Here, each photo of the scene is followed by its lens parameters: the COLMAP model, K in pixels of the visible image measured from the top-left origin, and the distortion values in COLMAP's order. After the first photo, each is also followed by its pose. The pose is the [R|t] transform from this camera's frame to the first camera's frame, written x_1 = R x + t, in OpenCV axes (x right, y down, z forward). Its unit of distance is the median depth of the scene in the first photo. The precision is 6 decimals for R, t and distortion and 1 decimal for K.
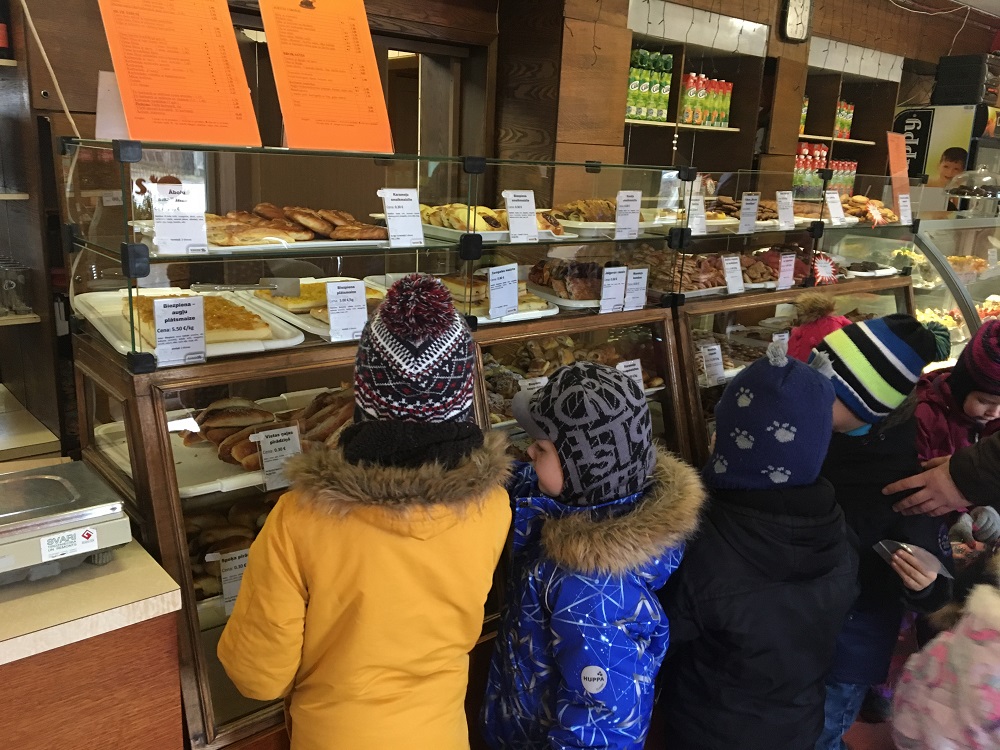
lens RADIAL K [[838.7, 0, 500.0], [0, 838.7, 375.0], [0, 0, 1]] dist [-0.002031, -0.011433]
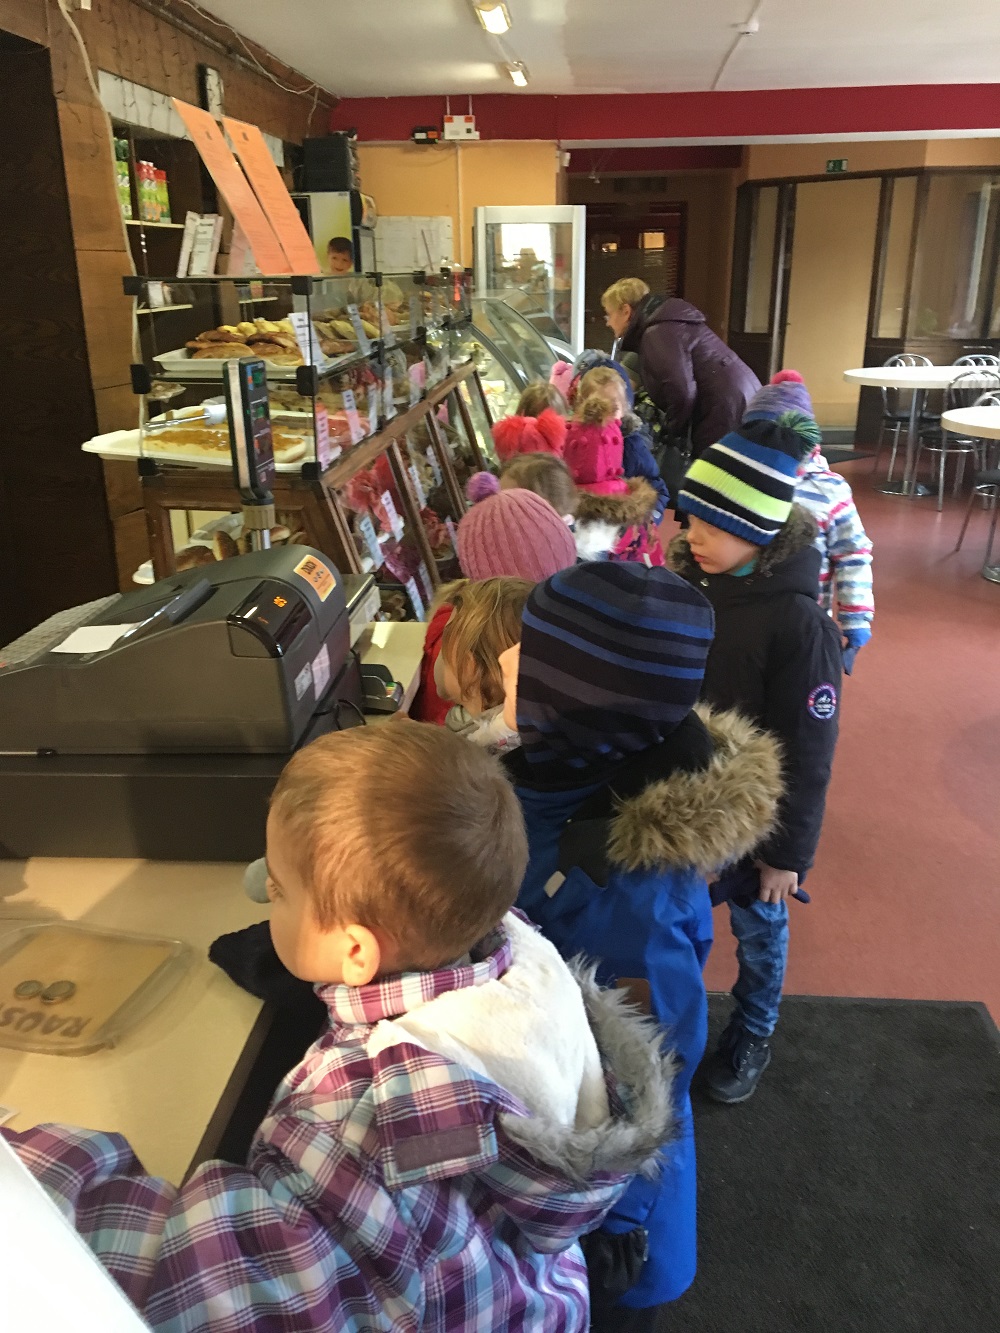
lens RADIAL K [[1118.0, 0, 500.0], [0, 1118.0, 666.5], [0, 0, 1]] dist [-0.002031, -0.011433]
pose [[0.709088, -0.276106, 0.648813, -0.398193], [0.205165, 0.961125, 0.184788, 0.004507], [-0.674612, 0.002083, 0.738170, -0.098202]]
